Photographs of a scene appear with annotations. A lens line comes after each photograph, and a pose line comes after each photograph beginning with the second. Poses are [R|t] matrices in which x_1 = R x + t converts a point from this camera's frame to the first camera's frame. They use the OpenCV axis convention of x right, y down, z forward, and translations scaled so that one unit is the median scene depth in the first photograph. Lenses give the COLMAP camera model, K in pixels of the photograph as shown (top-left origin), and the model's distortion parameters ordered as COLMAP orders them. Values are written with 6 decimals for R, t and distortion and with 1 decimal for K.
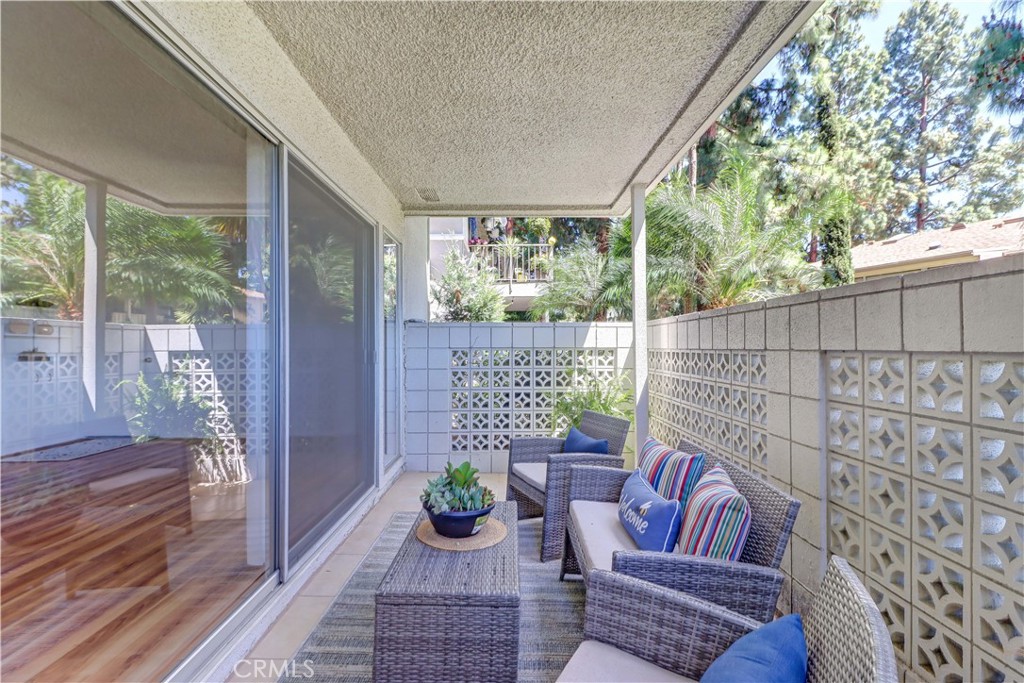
lens RADIAL K [[472.8, 0, 512.0], [0, 472.8, 341.5], [0, 0, 1]] dist [0.017081, -0.014485]
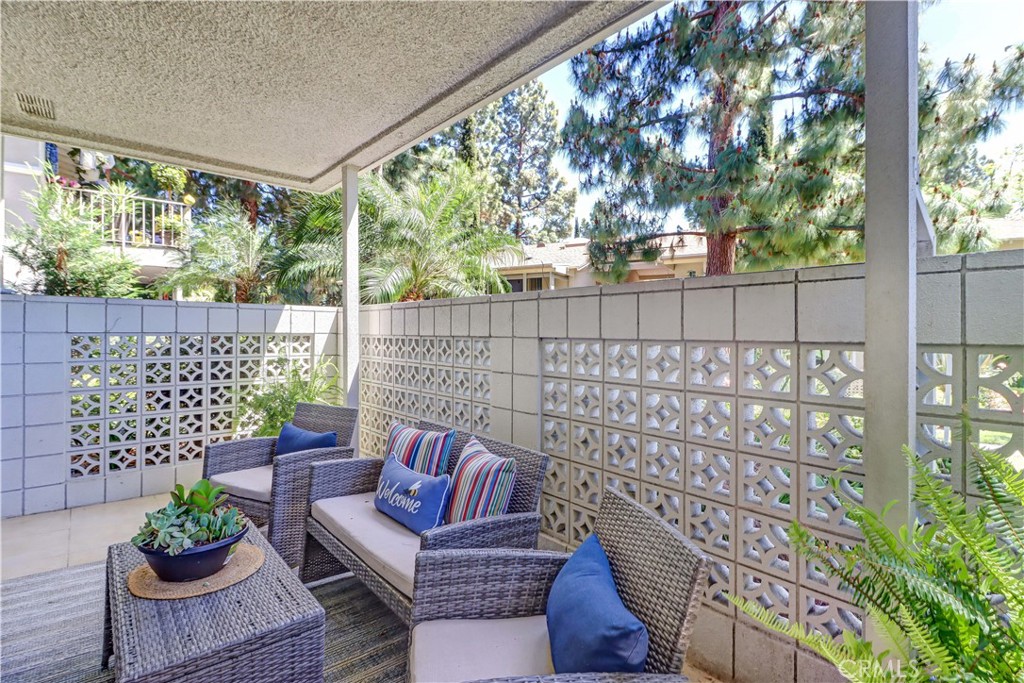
lens RADIAL K [[477.0, 0, 514.9], [0, 477.0, 332.0], [0, 0, 1]] dist [0.021591, -0.017412]
pose [[0.751957, 0.004686, 0.659196, -0.102010], [-0.013788, 0.999868, 0.008621, -0.002703], [-0.659068, -0.015572, 0.751922, 0.027196]]
